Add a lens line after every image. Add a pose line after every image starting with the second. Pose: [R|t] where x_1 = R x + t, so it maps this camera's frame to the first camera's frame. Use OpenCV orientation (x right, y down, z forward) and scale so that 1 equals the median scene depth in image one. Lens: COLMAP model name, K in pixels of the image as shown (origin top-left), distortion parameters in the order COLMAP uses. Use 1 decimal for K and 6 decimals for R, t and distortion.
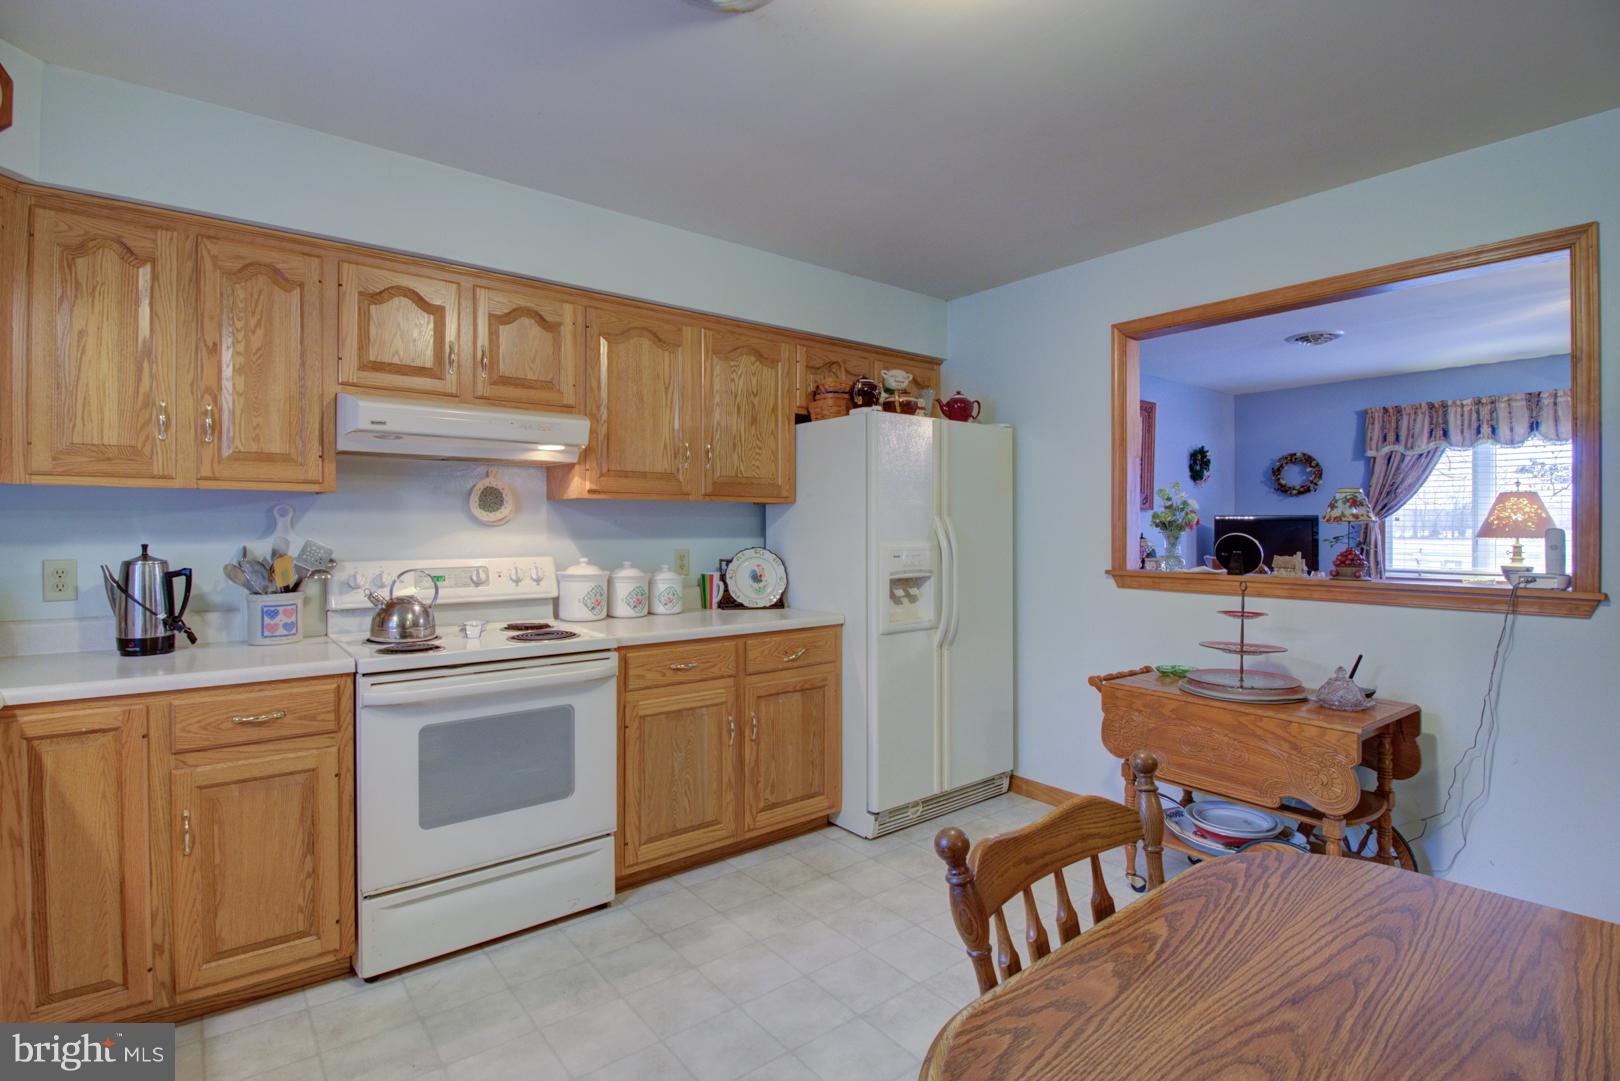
lens RADIAL K [[781.8, 0, 855.3], [0, 781.8, 540.5], [0, 0, 1]] dist [-0.014917, -0.006322]
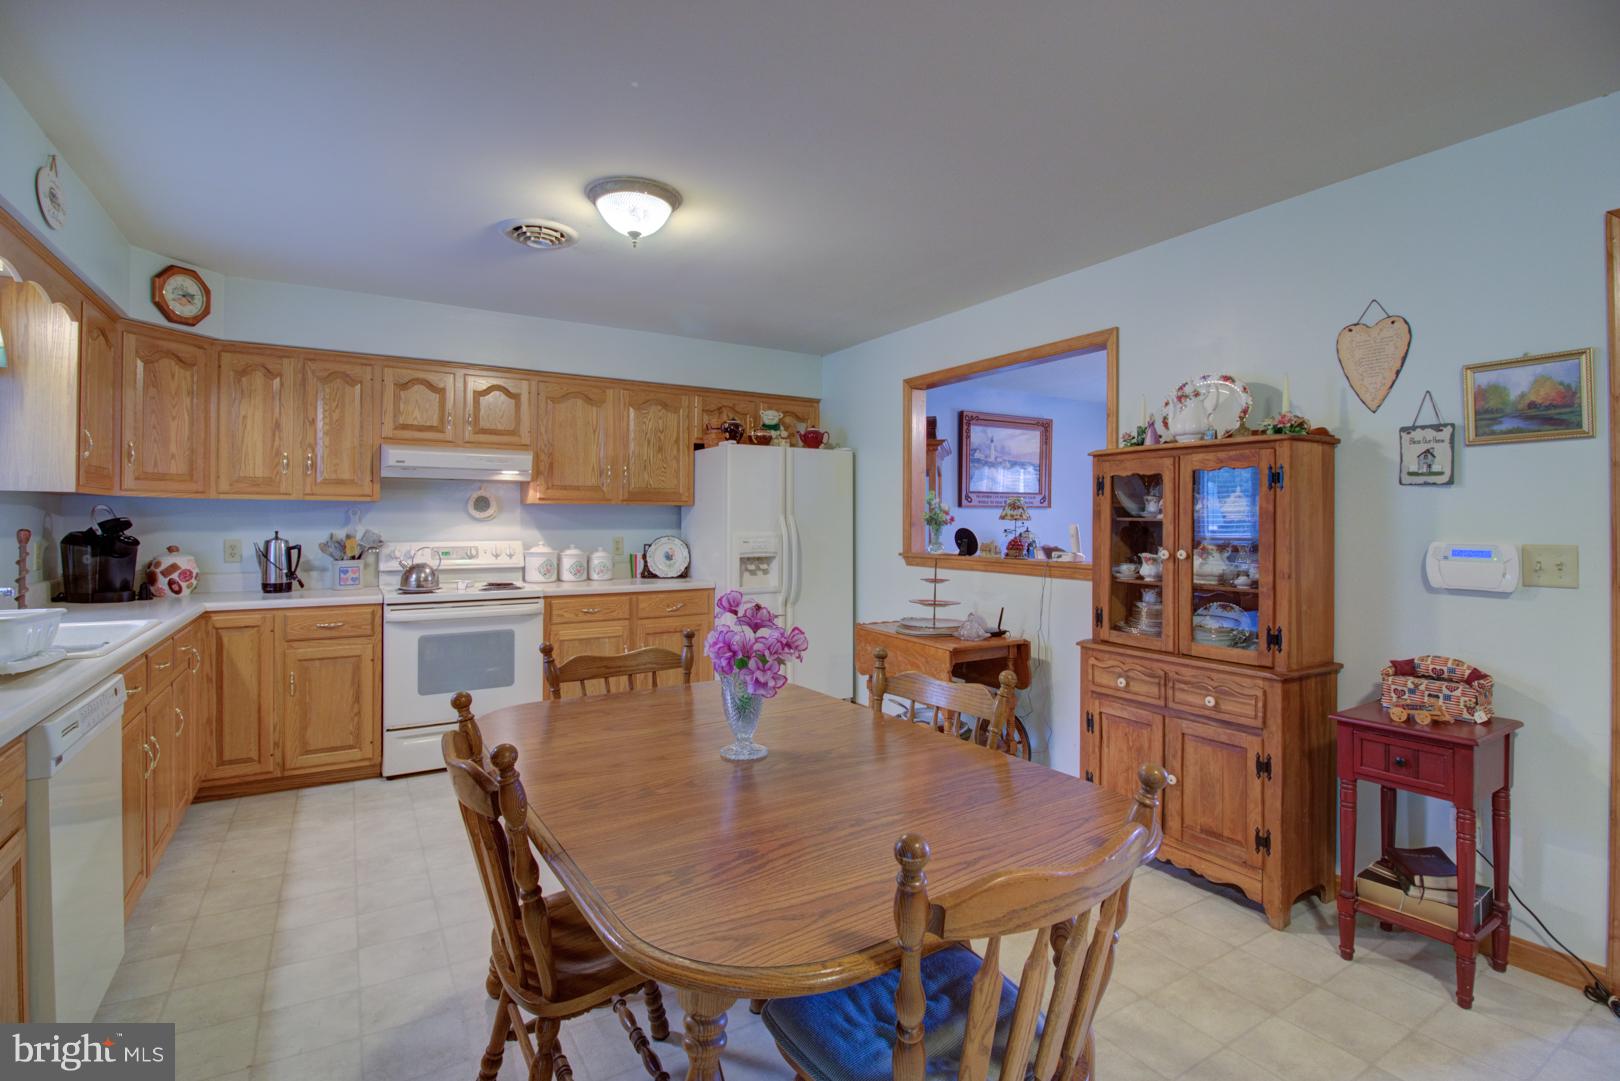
lens RADIAL K [[781.8, 0, 864.2], [0, 781.8, 525.8], [0, 0, 1]] dist [-0.014917, -0.006322]
pose [[0.993128, 0.003082, -0.116991, 0.539029], [-0.004252, 0.999943, -0.009758, 0.003716], [0.116954, 0.010189, 0.993085, -0.525343]]
